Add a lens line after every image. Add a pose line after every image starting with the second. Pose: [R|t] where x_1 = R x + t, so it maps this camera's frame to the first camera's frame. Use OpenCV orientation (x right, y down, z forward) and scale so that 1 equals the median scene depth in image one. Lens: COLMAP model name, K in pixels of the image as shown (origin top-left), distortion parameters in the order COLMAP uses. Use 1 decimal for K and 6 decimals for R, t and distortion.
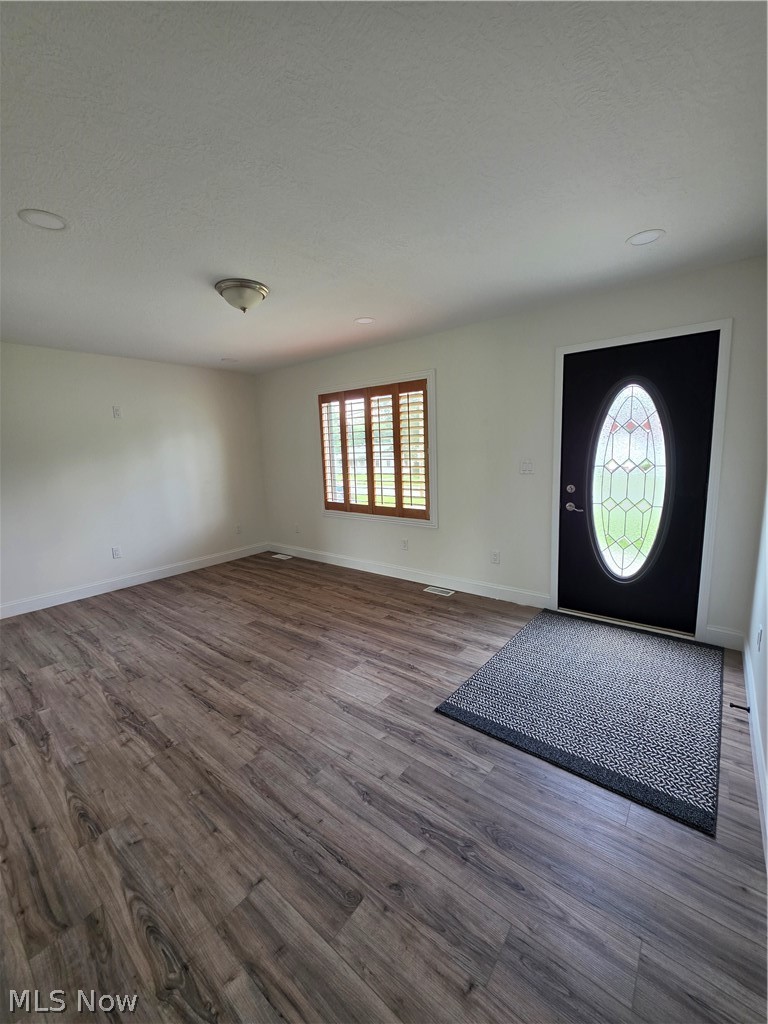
lens RADIAL K [[412.2, 0, 385.2], [0, 412.2, 509.6], [0, 0, 1]] dist [-0.001227, -0.000895]
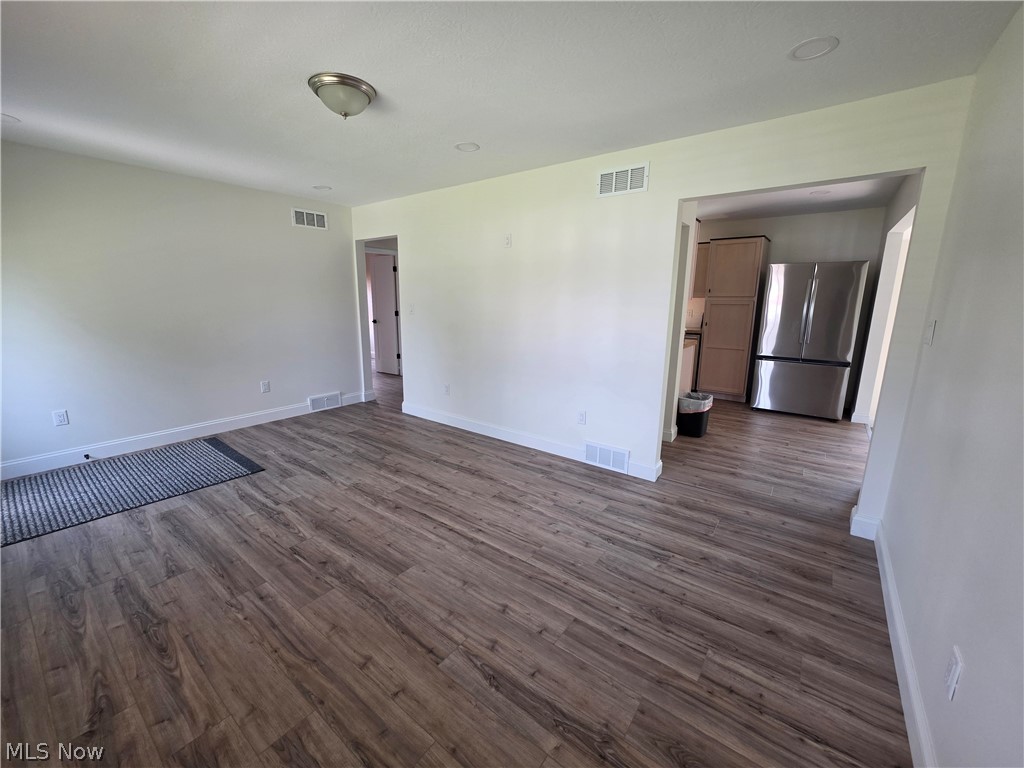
lens RADIAL K [[412.2, 0, 509.4], [0, 412.2, 384.6], [0, 0, 1]] dist [-0.001227, -0.000895]
pose [[-0.999394, 0.030159, -0.017368, -0.606396], [0.022005, 0.934216, 0.356029, -0.253384], [0.026963, 0.355431, -0.934314, 1.870973]]
